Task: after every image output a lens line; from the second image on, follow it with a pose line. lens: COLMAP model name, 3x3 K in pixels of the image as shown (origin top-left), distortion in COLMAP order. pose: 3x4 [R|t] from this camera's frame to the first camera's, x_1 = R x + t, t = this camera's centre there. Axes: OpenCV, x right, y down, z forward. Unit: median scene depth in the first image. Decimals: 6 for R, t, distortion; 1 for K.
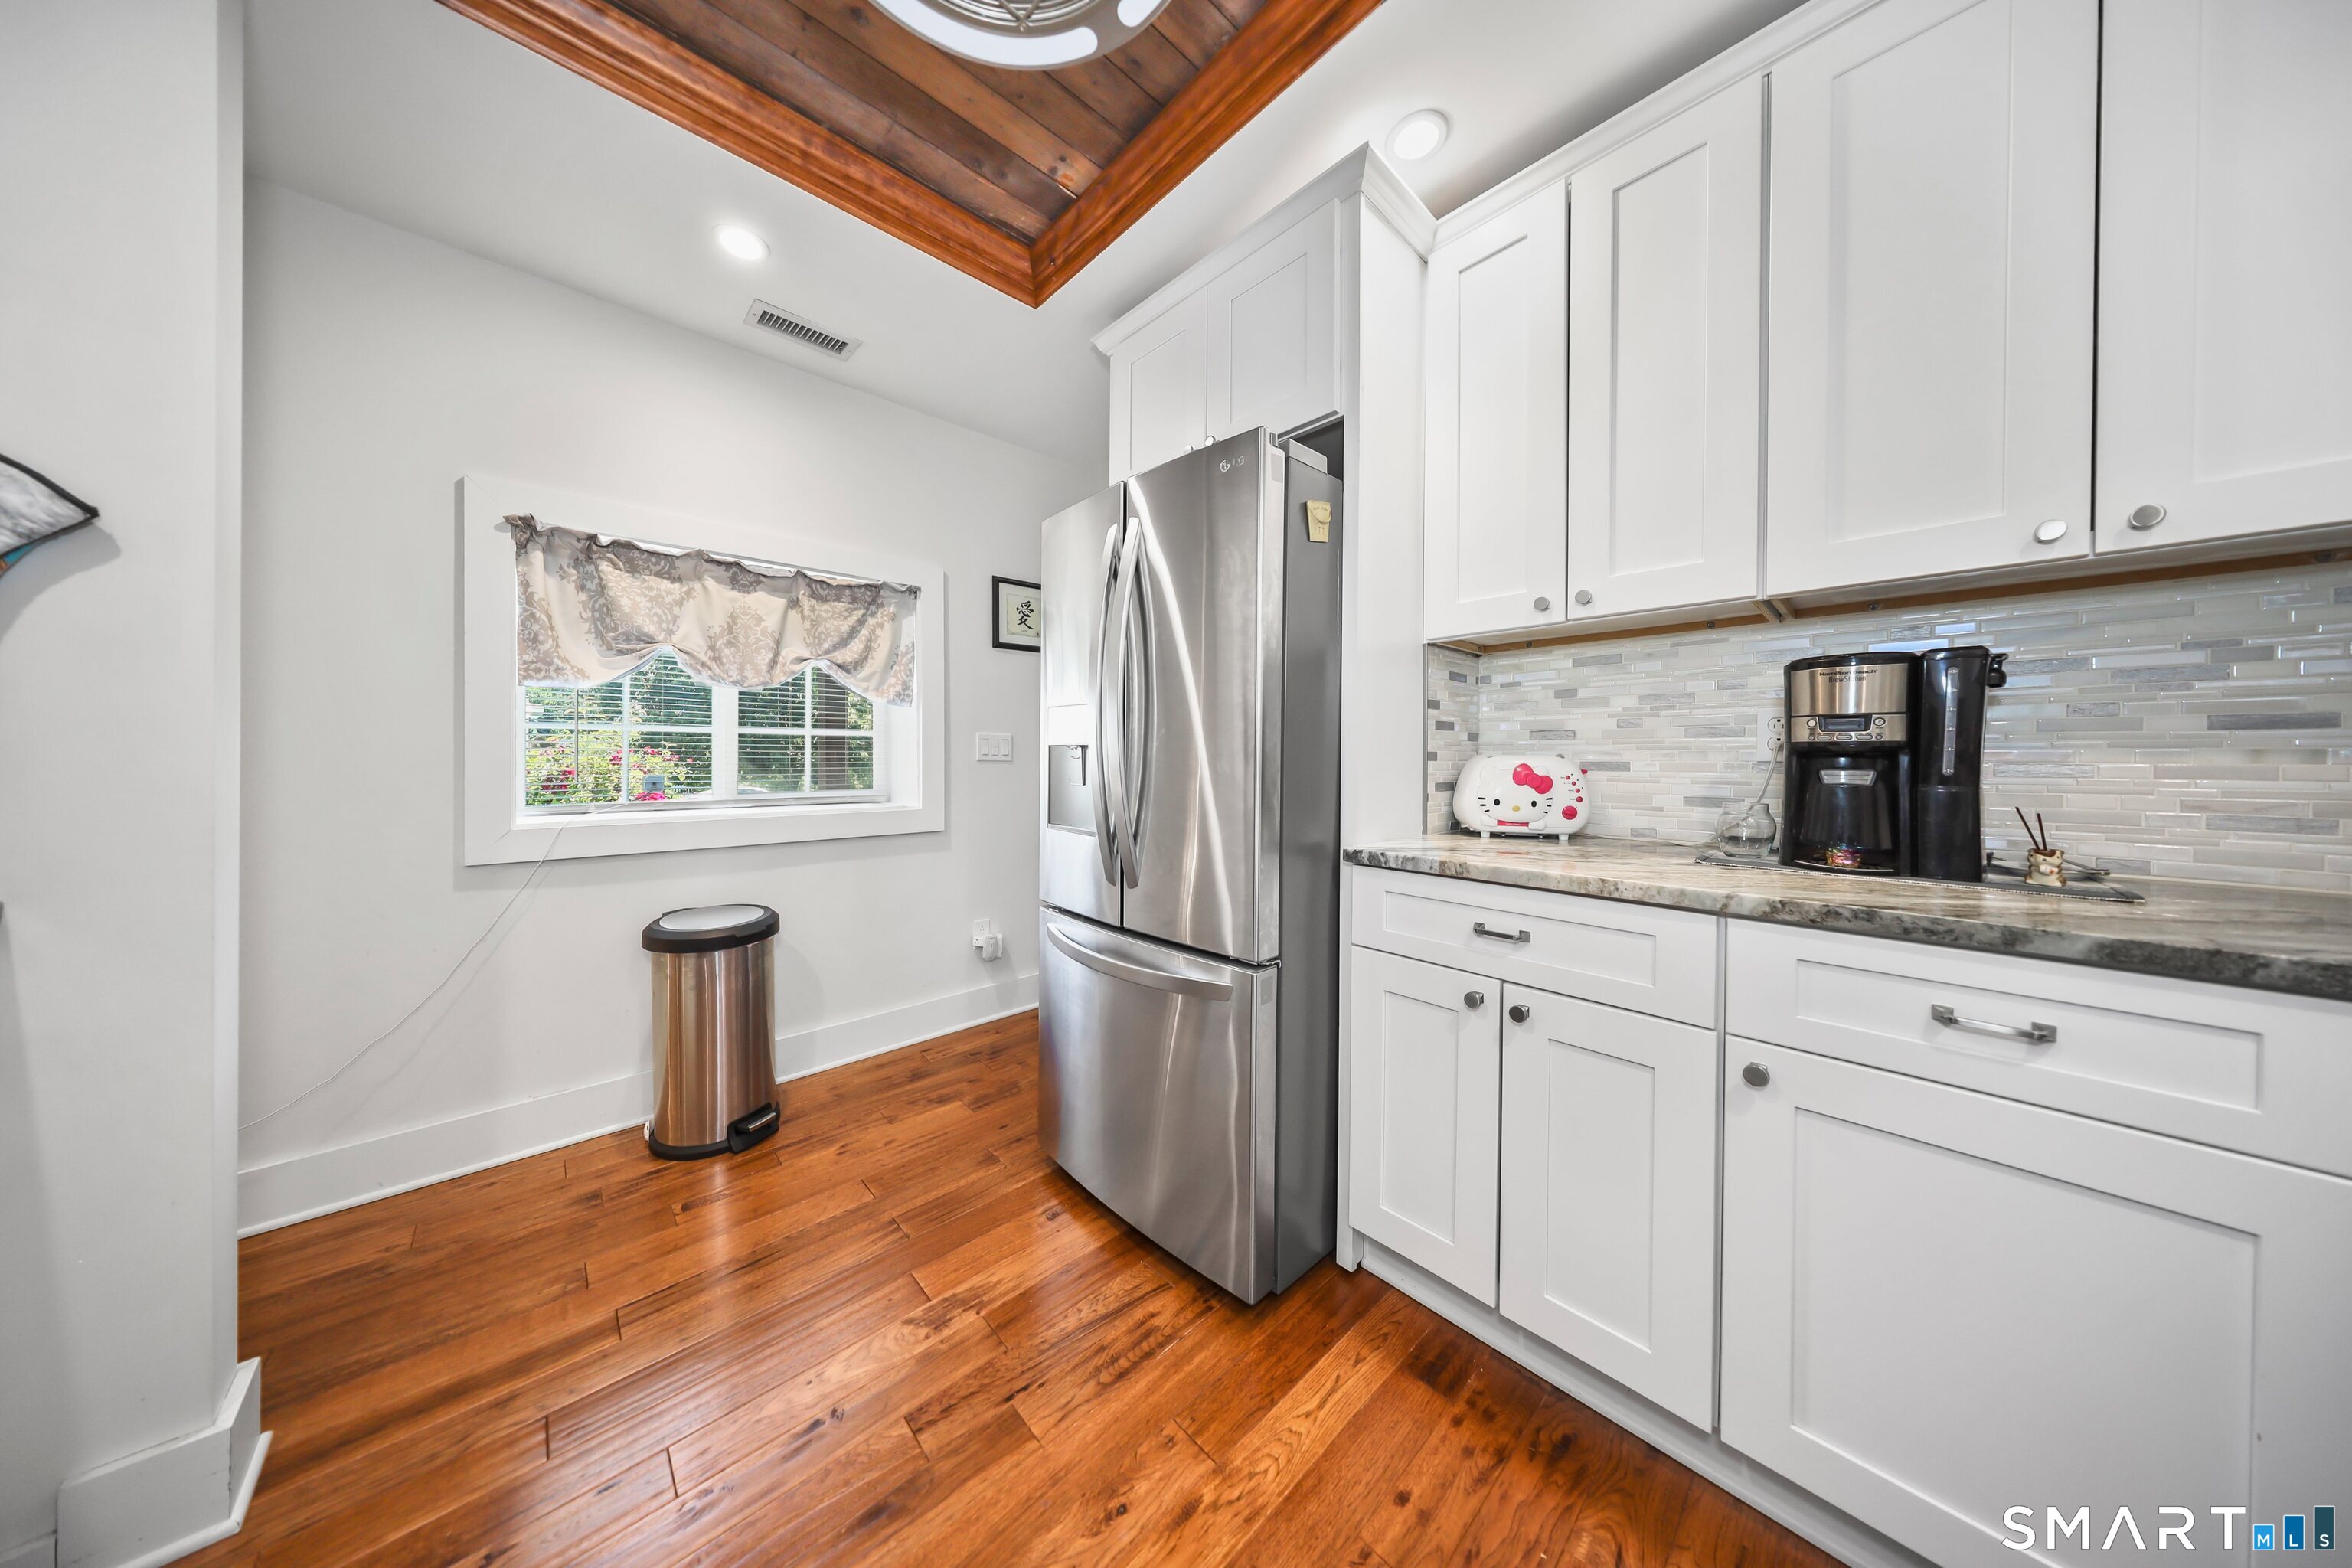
lens RADIAL K [[695.7, 0, 1163.4], [0, 695.7, 765.6], [0, 0, 1]] dist [0.000708, -0.000054]
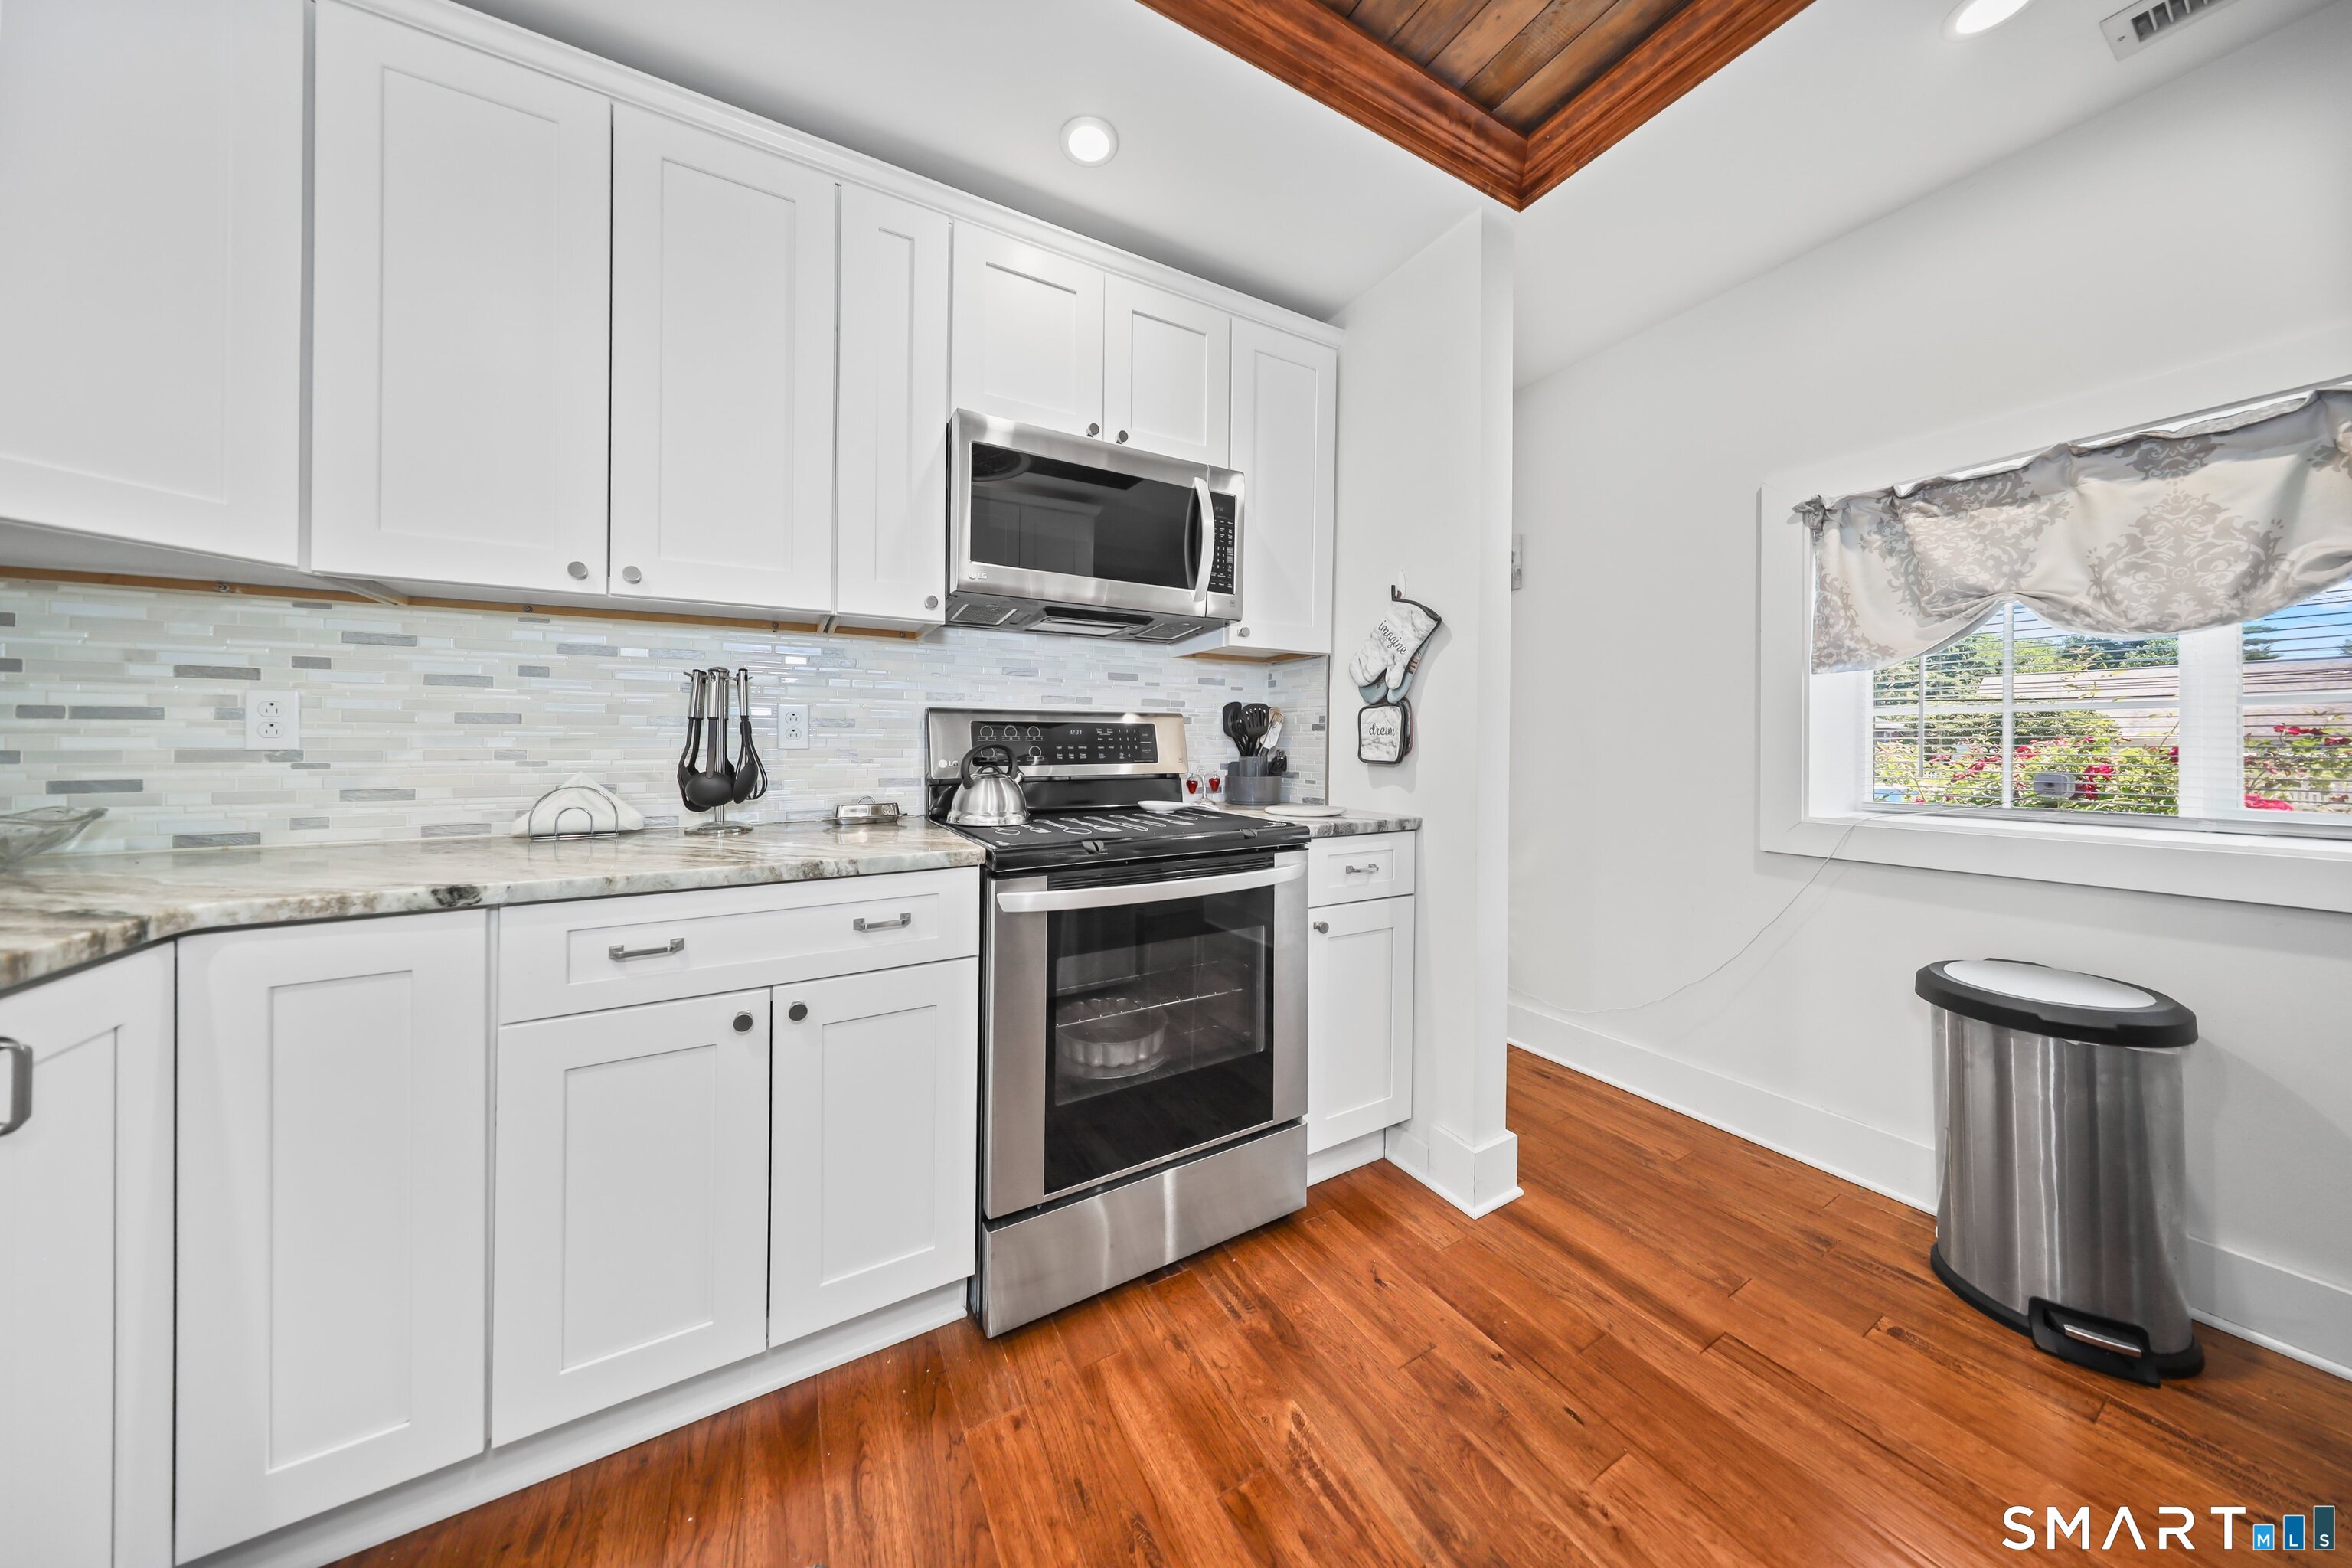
lens RADIAL K [[695.7, 0, 1137.4], [0, 695.7, 740.6], [0, 0, 1]] dist [0.000708, -0.000054]
pose [[-0.256585, -0.010587, -0.966464, 0.240322], [-0.011181, 0.999906, -0.007985, -0.004242], [0.966457, 0.008757, -0.256680, 0.325331]]
